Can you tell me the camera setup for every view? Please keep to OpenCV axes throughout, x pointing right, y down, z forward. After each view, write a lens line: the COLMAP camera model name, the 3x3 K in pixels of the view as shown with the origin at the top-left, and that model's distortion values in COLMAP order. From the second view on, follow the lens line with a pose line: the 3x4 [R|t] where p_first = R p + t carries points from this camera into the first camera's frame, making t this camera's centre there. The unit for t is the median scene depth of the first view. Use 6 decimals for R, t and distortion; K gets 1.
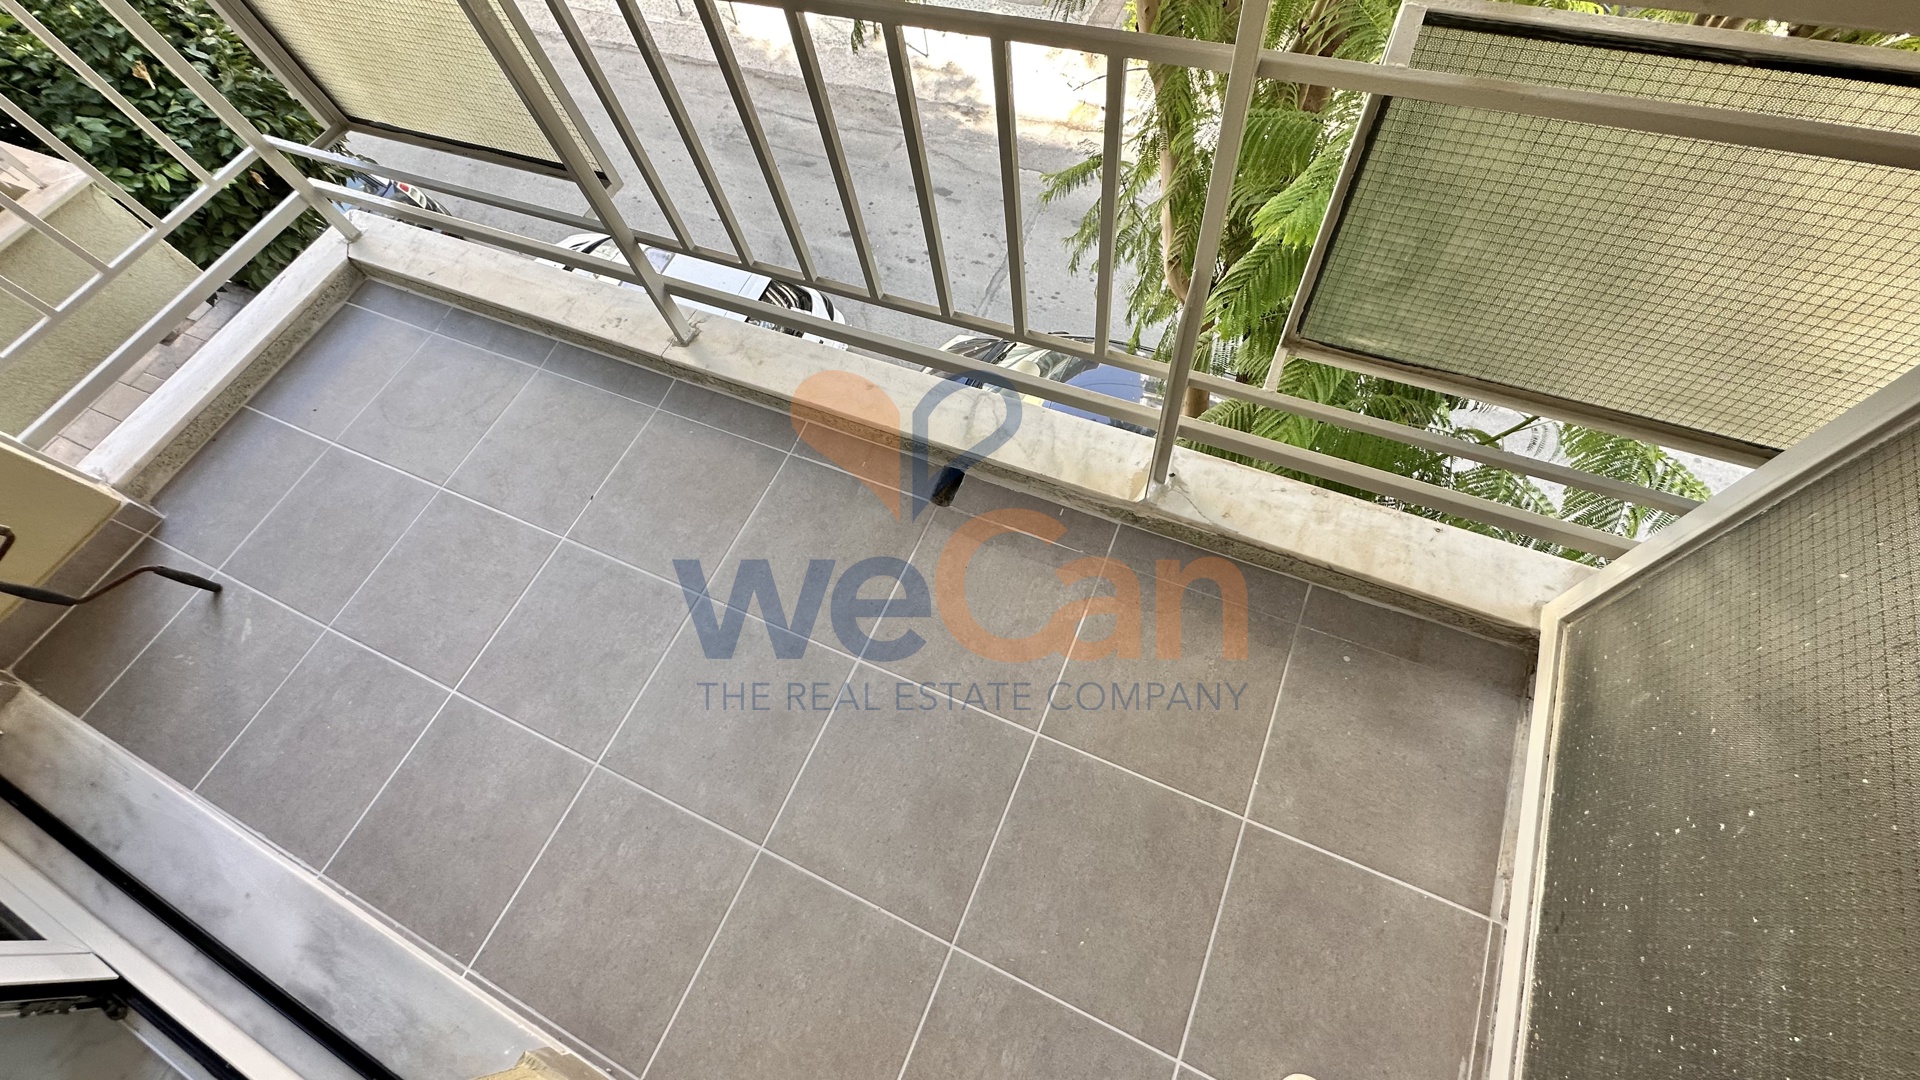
lens RADIAL K [[767.5, 0, 963.0], [0, 767.5, 538.0], [0, 0, 1]] dist [-0.002966, 0.000597]
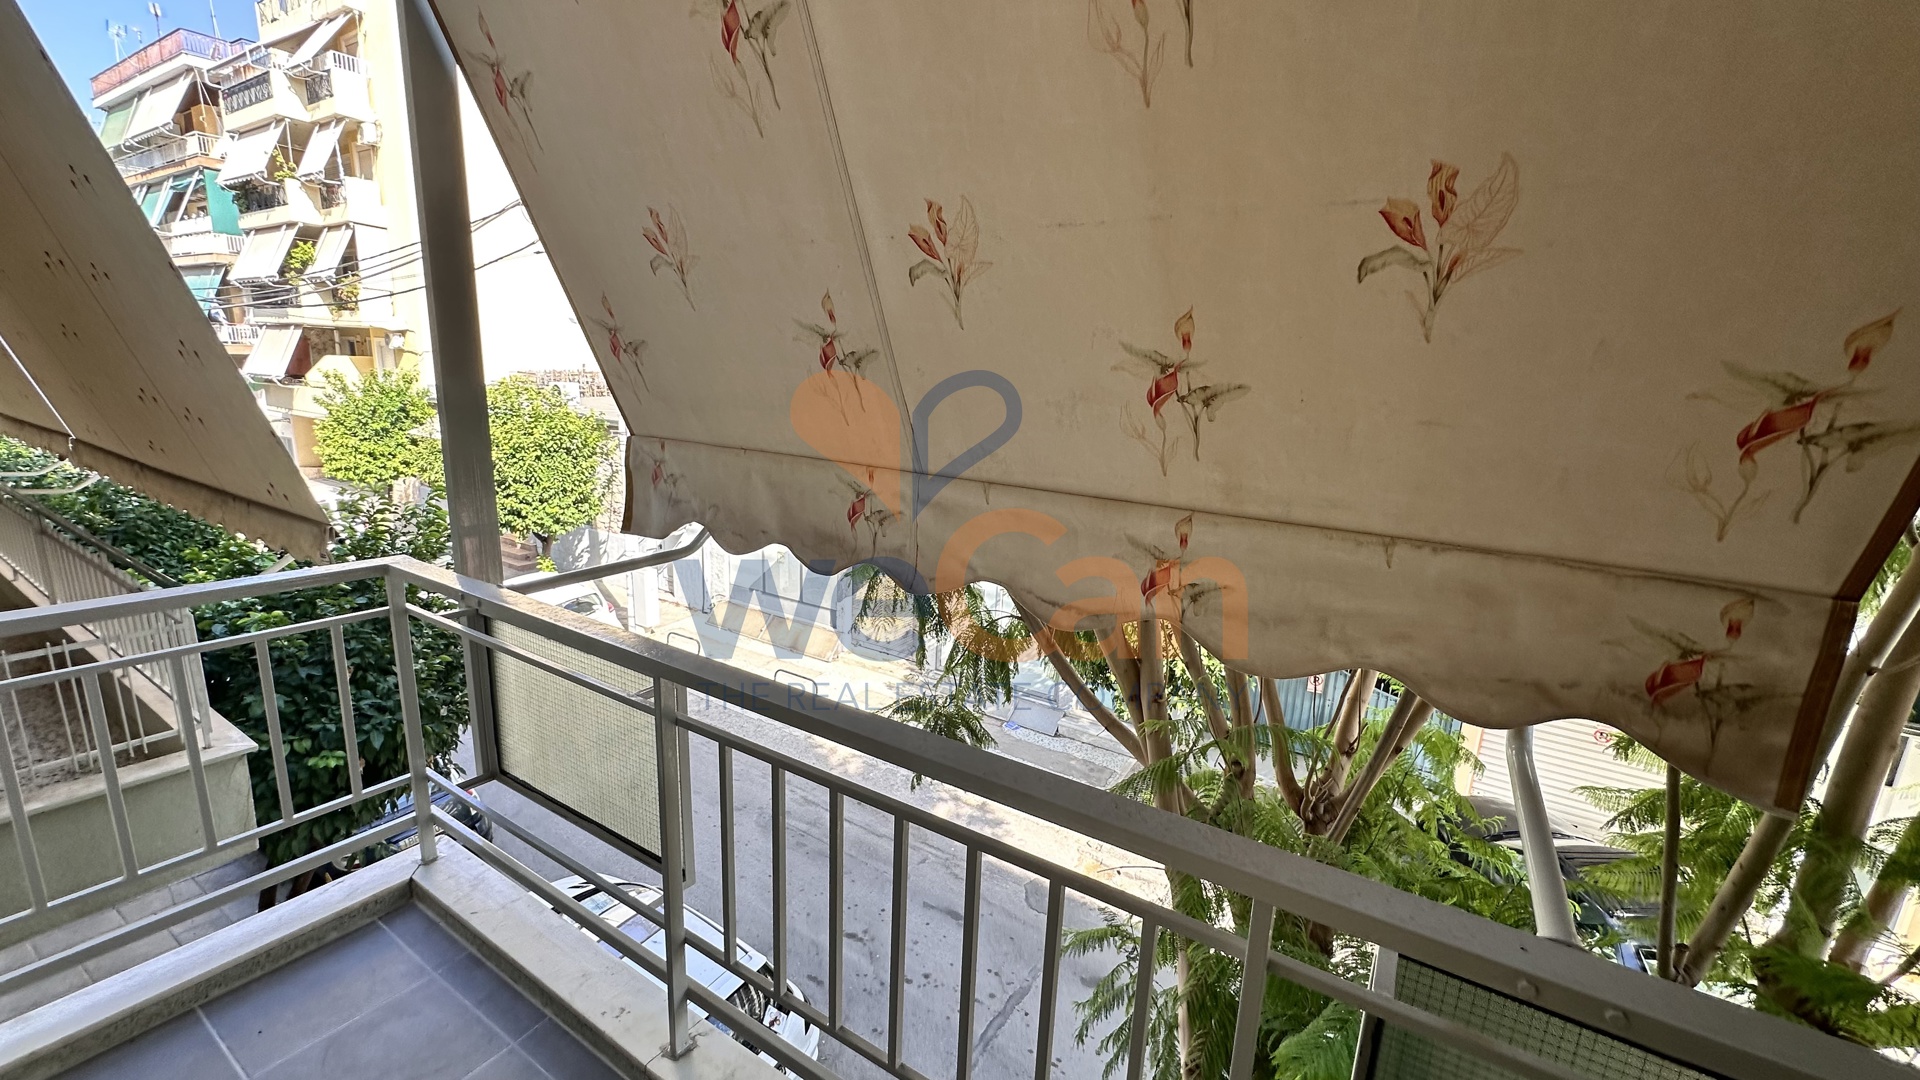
lens RADIAL K [[767.5, 0, 963.0], [0, 767.5, 538.0], [0, 0, 1]] dist [-0.002966, 0.000597]
pose [[0.977571, 0.184920, -0.100794, -0.037014], [-0.195801, 0.621728, -0.758364, -0.004347], [-0.077570, 0.761090, 0.643991, -0.106853]]
